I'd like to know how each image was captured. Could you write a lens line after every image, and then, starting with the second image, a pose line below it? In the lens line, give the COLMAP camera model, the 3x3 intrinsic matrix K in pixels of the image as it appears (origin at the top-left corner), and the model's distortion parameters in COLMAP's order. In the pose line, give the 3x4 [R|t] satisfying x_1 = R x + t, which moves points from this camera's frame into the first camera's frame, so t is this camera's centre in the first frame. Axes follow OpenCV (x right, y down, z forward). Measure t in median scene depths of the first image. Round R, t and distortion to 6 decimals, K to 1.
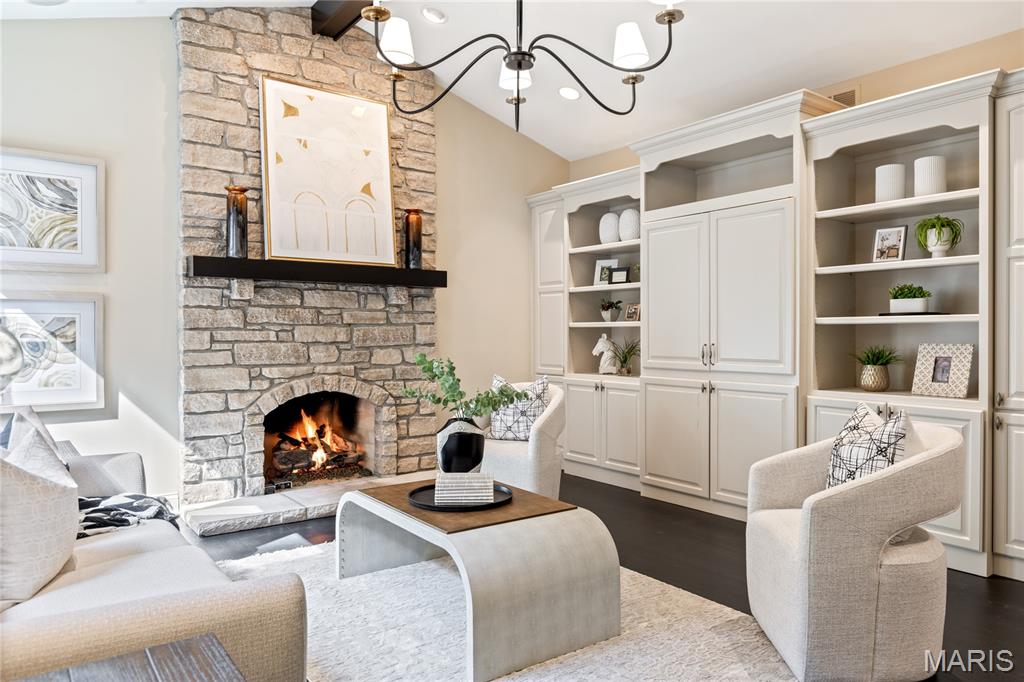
lens RADIAL K [[679.4, 0, 513.9], [0, 679.4, 340.7], [0, 0, 1]] dist [-0.004055, -0.001339]
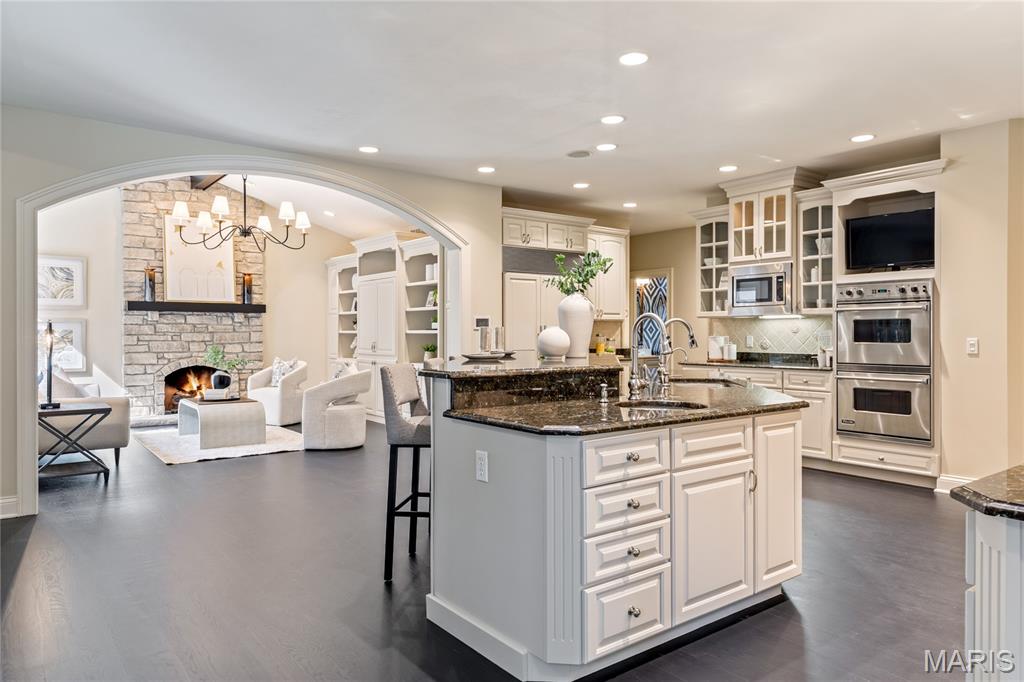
lens RADIAL K [[680.6, 0, 521.4], [0, 680.6, 337.0], [0, 0, 1]] dist [0.000821, 0.003006]
pose [[0.999907, 0.001721, 0.013534, 0.729498], [-0.001676, 0.999993, -0.003336, -0.005113], [-0.013539, 0.003313, 0.999903, -1.151002]]
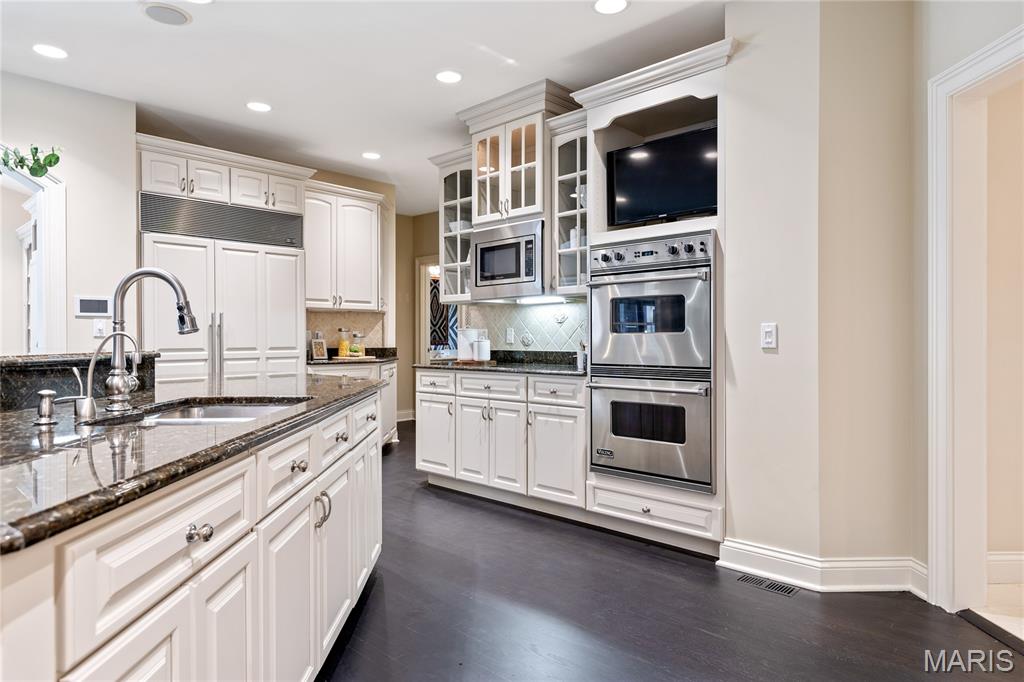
lens RADIAL K [[636.7, 0, 514.0], [0, 636.7, 340.6], [0, 0, 1]] dist [0.002126, 0.002274]
pose [[0.987131, 0.002676, 0.159891, 1.152542], [-0.001609, 0.999976, -0.006800, 0.016711], [-0.159905, 0.006455, 0.987111, -0.607918]]
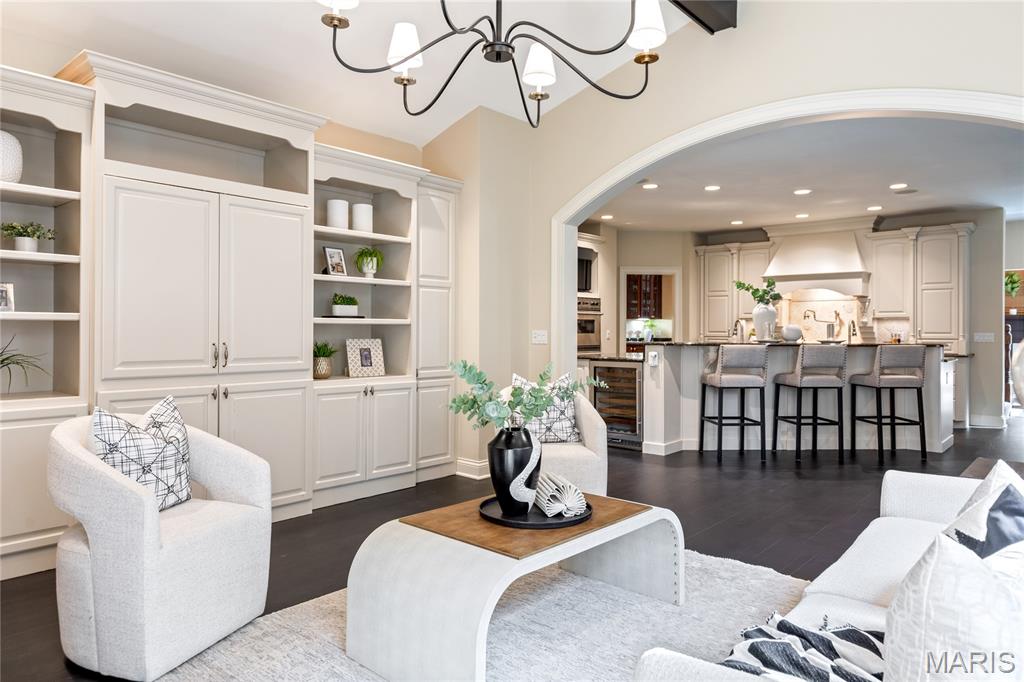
lens RADIAL K [[636.7, 0, 523.2], [0, 636.7, 332.6], [0, 0, 1]] dist [0.002126, 0.002274]
pose [[-0.198911, -0.002323, 0.980015, -0.610888], [0.004692, 0.999983, 0.003322, -0.009699], [-0.980006, 0.005259, -0.198897, 0.790956]]
